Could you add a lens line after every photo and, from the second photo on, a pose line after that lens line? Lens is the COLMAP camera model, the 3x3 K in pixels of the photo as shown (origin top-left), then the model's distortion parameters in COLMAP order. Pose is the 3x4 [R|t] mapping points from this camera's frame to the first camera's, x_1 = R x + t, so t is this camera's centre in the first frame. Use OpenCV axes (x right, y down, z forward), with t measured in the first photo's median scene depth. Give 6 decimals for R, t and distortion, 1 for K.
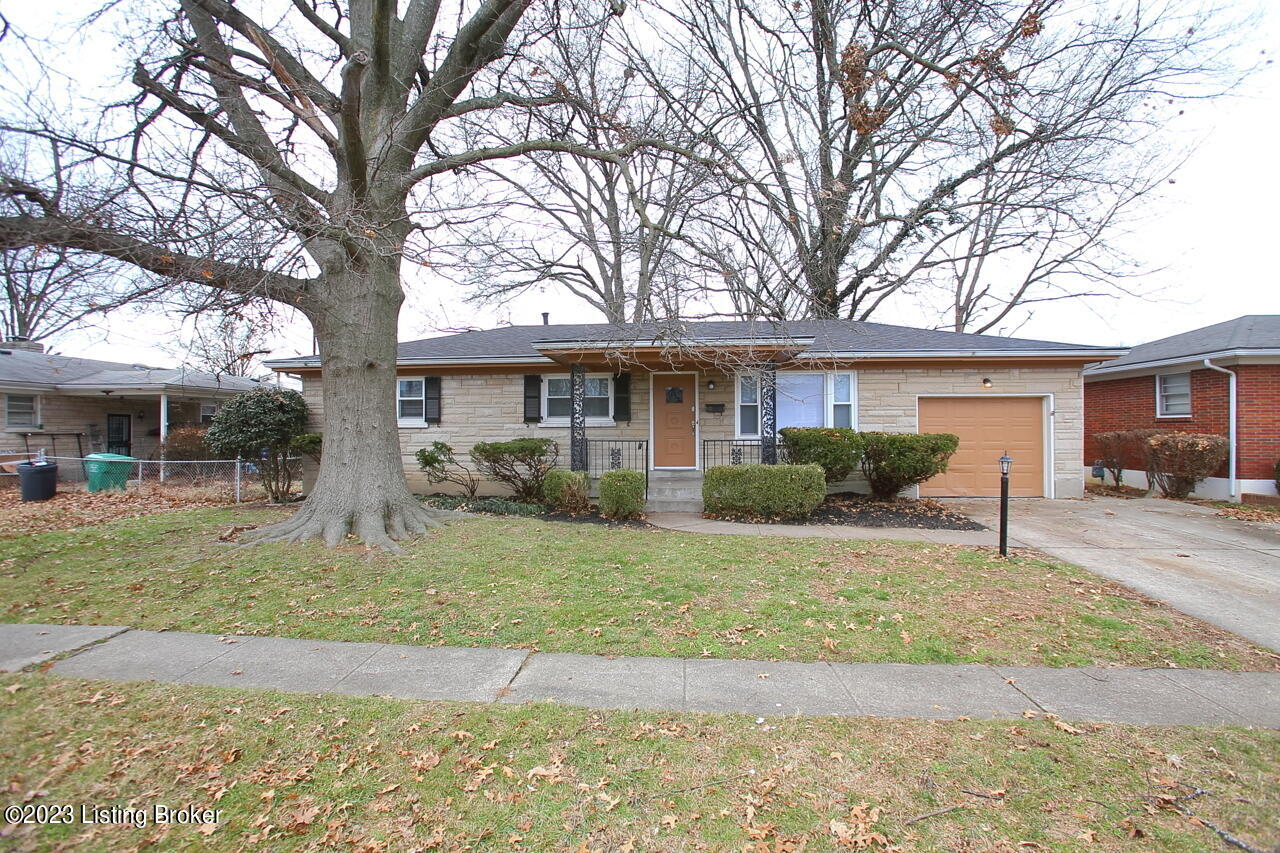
lens RADIAL K [[586.1, 0, 641.0], [0, 586.1, 422.2], [0, 0, 1]] dist [-0.080286, 0.033120]
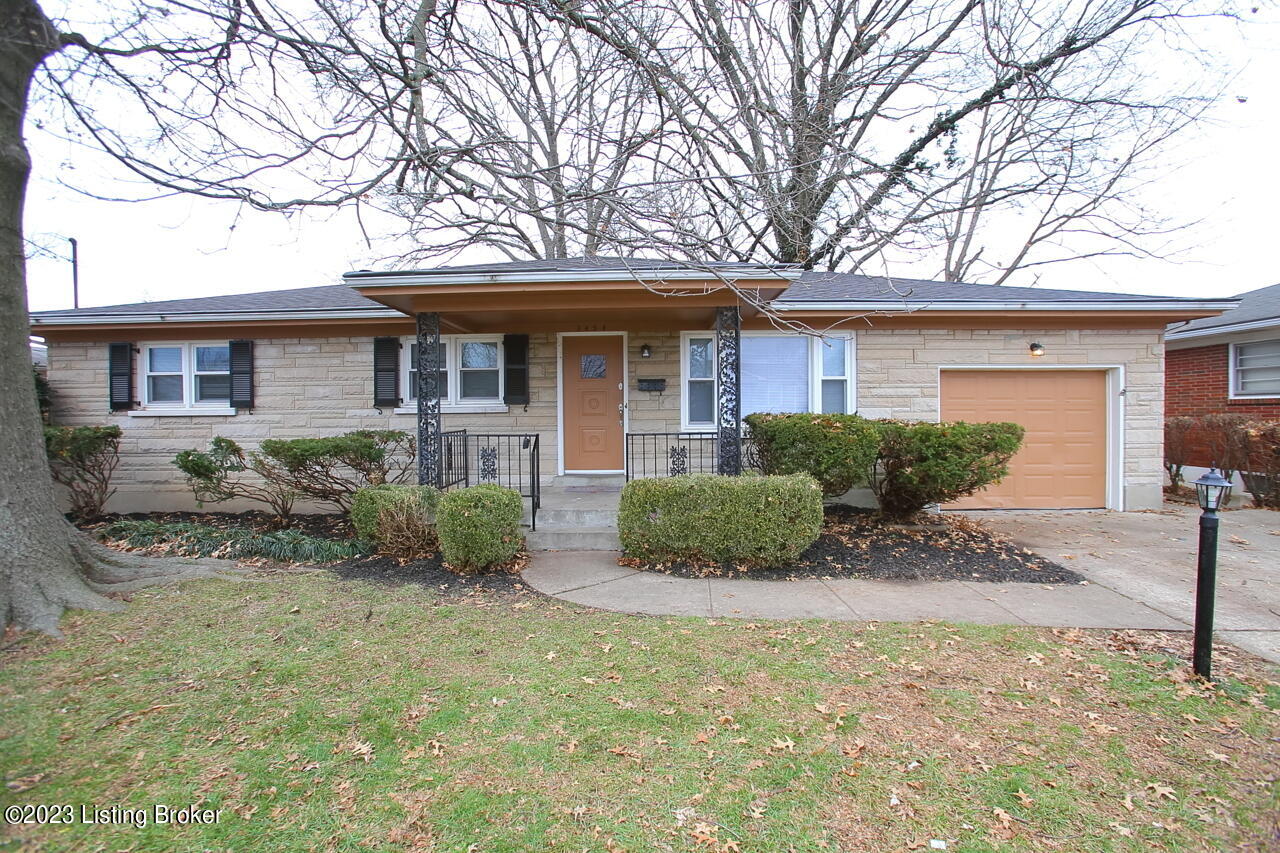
lens RADIAL K [[586.1, 0, 641.0], [0, 586.1, 422.2], [0, 0, 1]] dist [-0.080286, 0.033120]
pose [[0.998135, -0.004455, 0.060885, 0.071961], [0.002795, 0.999623, 0.027332, 0.000685], [-0.060984, -0.027111, 0.997771, 0.315725]]
